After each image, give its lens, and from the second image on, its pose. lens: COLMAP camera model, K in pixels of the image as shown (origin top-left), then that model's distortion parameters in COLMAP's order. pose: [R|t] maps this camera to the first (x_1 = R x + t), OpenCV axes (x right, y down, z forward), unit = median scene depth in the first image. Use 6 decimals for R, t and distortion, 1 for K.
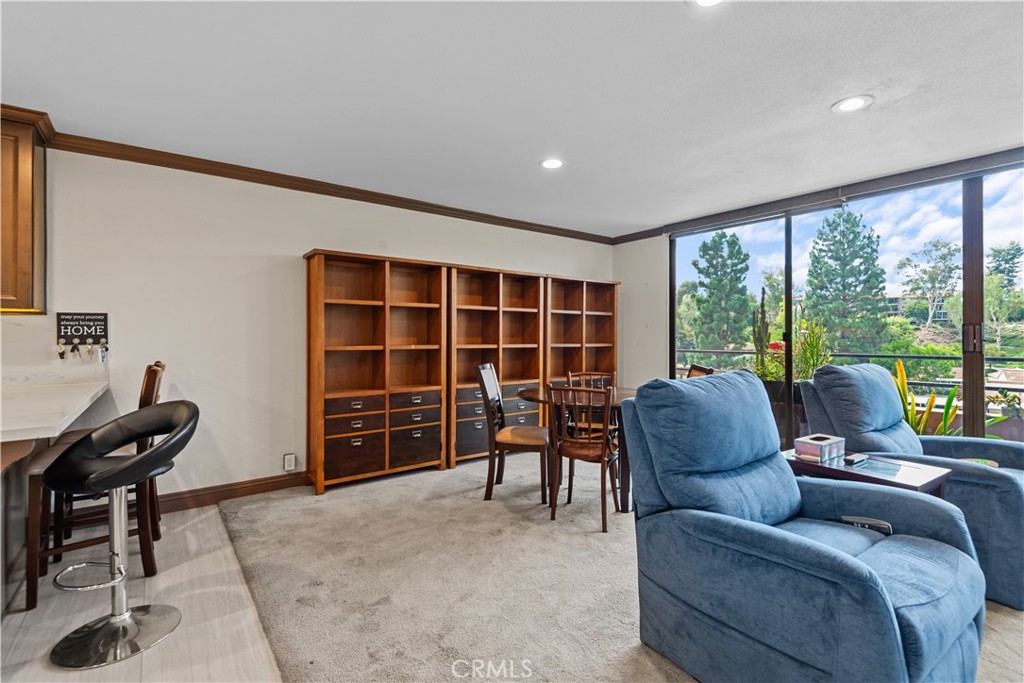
lens RADIAL K [[465.2, 0, 515.1], [0, 465.2, 338.8], [0, 0, 1]] dist [0.020957, -0.005329]
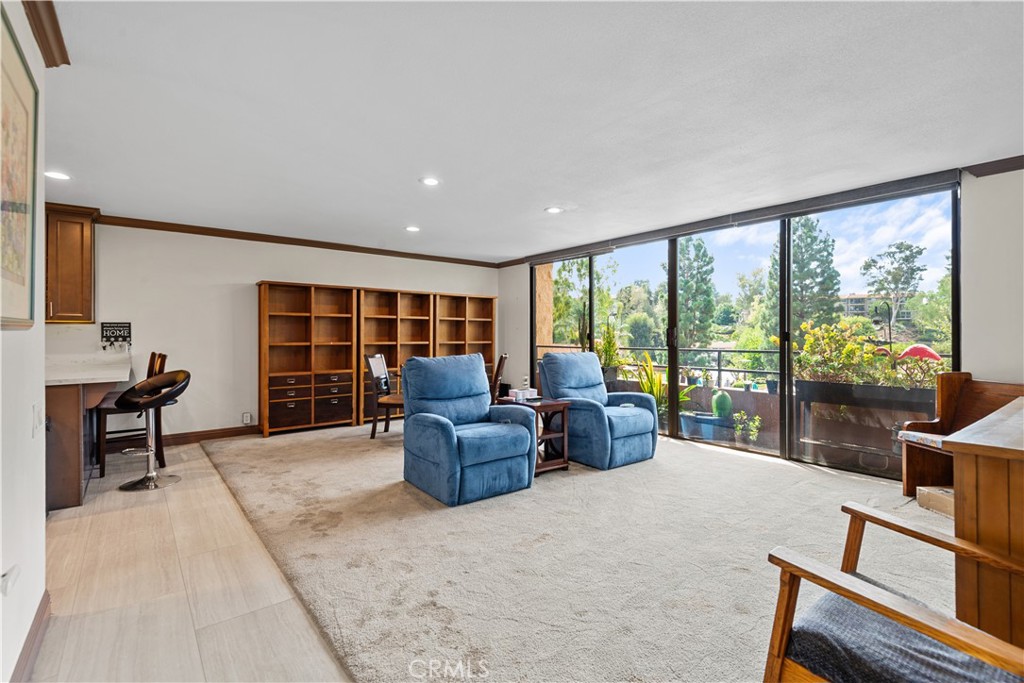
lens RADIAL K [[465.2, 0, 513.1], [0, 465.2, 337.0], [0, 0, 1]] dist [0.020957, -0.005329]
pose [[0.999585, -0.001078, 0.028792, 0.356796], [0.001127, 0.999998, -0.001692, 0.000419], [-0.028790, 0.001723, 0.999584, -0.576434]]
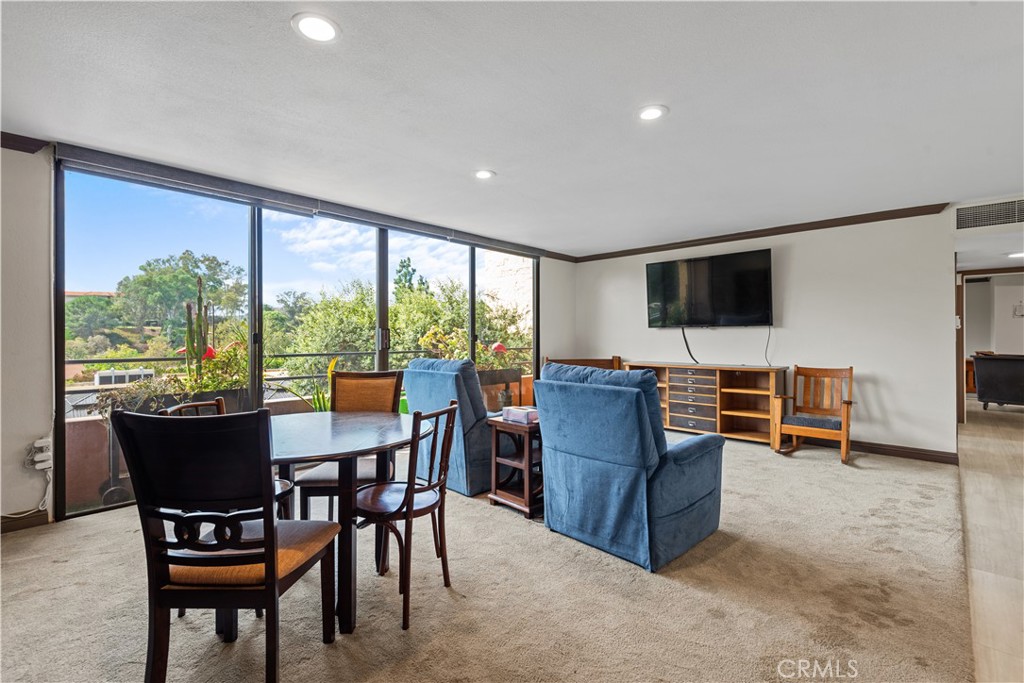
lens RADIAL K [[465.2, 0, 511.4], [0, 465.2, 336.4], [0, 0, 1]] dist [0.020957, -0.005329]
pose [[-0.162308, 0.003591, 0.986734, -0.482483], [0.003824, 0.999988, -0.003010, -0.003356], [-0.986733, 0.003285, -0.162319, 0.812699]]
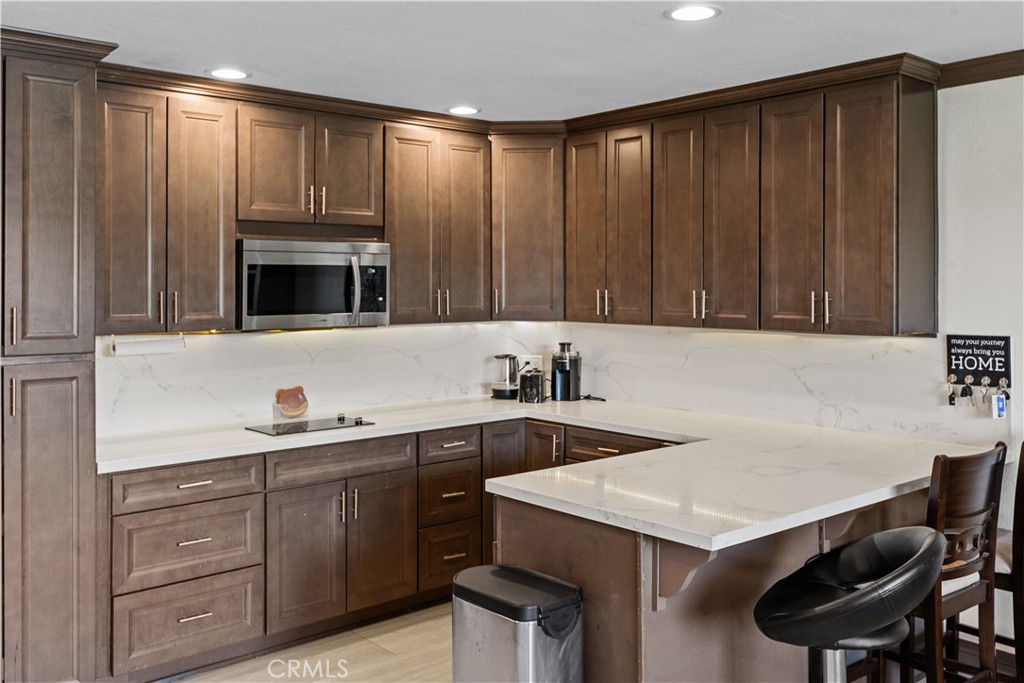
lens RADIAL K [[925.9, 0, 510.9], [0, 925.9, 338.8], [0, 0, 1]] dist [0.013972, 0.008561]
pose [[0.063866, 0.058143, -0.996263, 0.223546], [-0.019465, 0.998184, 0.057008, -0.089778], [0.997769, 0.015751, 0.064882, 0.250642]]
